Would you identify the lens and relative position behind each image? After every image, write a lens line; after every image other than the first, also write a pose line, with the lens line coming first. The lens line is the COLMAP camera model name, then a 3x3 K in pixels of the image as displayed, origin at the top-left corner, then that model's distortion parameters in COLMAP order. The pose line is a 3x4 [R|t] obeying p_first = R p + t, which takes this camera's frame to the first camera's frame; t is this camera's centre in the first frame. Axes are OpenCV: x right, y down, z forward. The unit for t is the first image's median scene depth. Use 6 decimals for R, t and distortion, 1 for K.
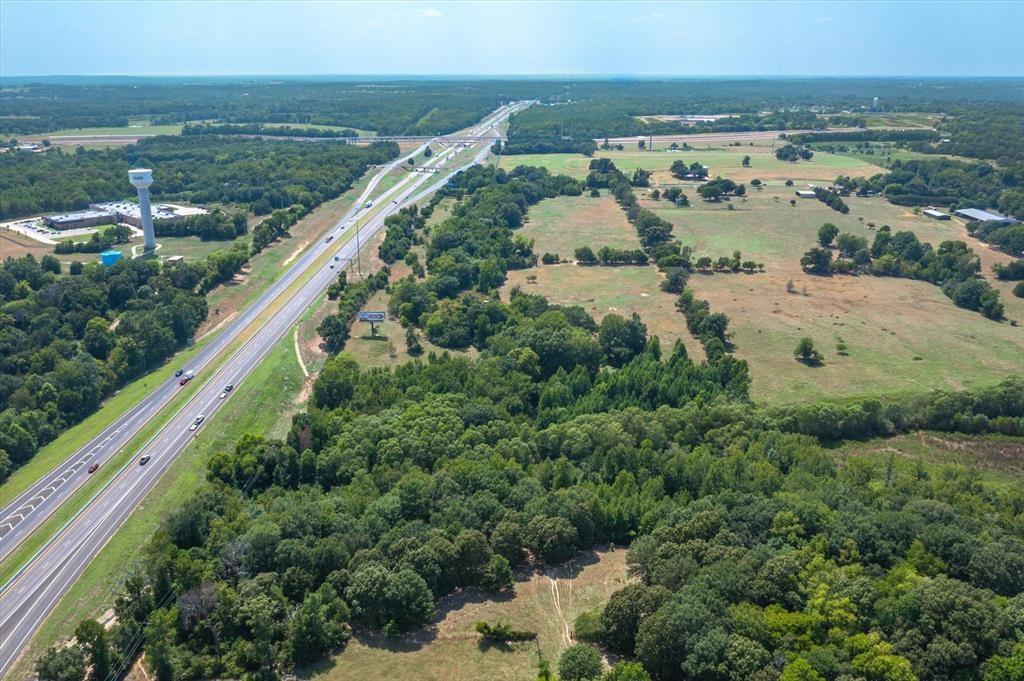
lens RADIAL K [[809.8, 0, 505.0], [0, 809.8, 340.8], [0, 0, 1]] dist [-0.014522, 0.004906]
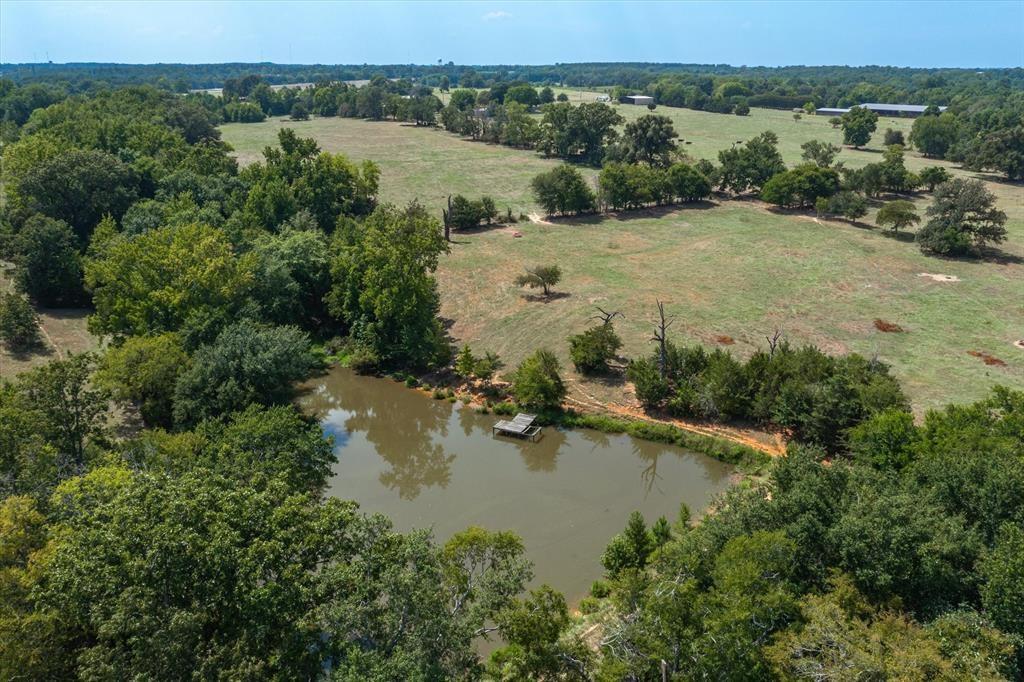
lens RADIAL K [[809.8, 0, 514.7], [0, 809.8, 338.6], [0, 0, 1]] dist [-0.014522, 0.004906]
pose [[0.826520, -0.175151, 0.534965, -0.104111], [0.174068, 0.983306, 0.053006, -0.068594], [-0.535318, 0.049310, 0.843210, 0.737354]]
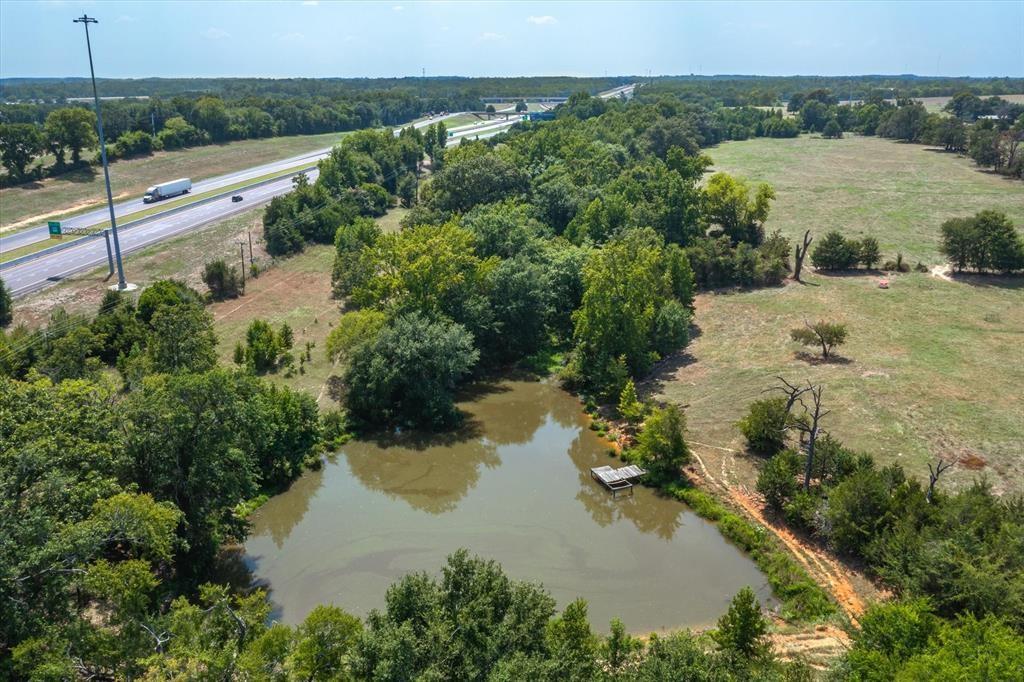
lens RADIAL K [[809.8, 0, 517.4], [0, 809.8, 342.7], [0, 0, 1]] dist [-0.014522, 0.004906]
pose [[0.992302, 0.042038, -0.116491, -0.021027], [-0.042643, 0.999087, -0.002708, -0.066632], [0.116271, 0.007655, 0.993188, 0.720359]]
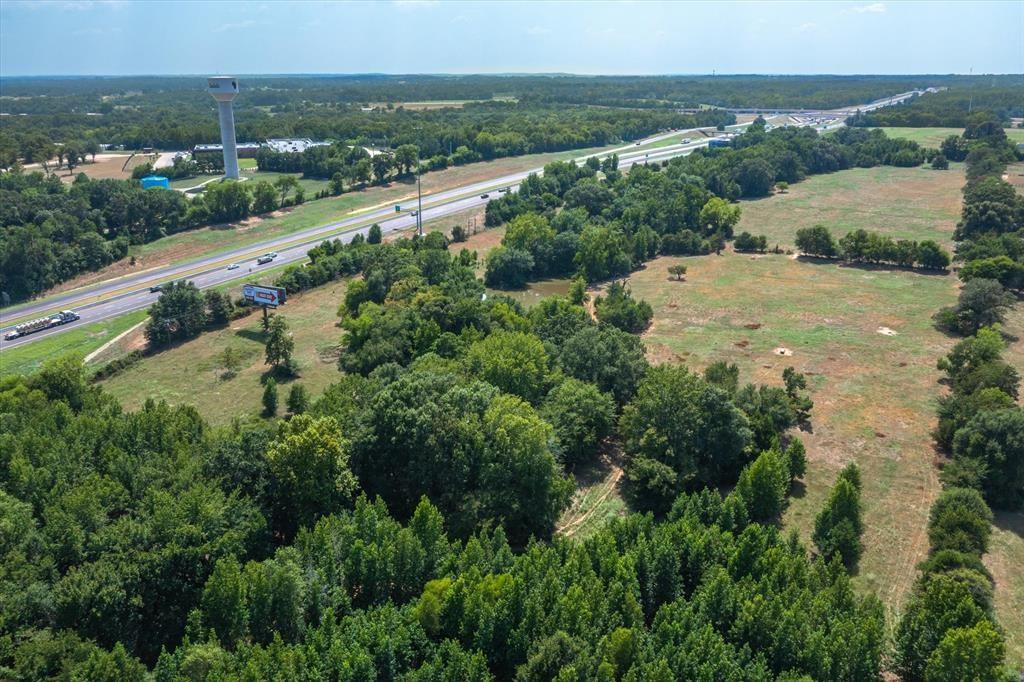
lens RADIAL K [[809.8, 0, 515.5], [0, 809.8, 333.9], [0, 0, 1]] dist [-0.014522, 0.004906]
pose [[0.886232, 0.143920, -0.440319, 0.165018], [-0.147244, 0.988737, 0.026813, -0.032737], [0.439218, 0.041071, 0.897441, 0.449192]]
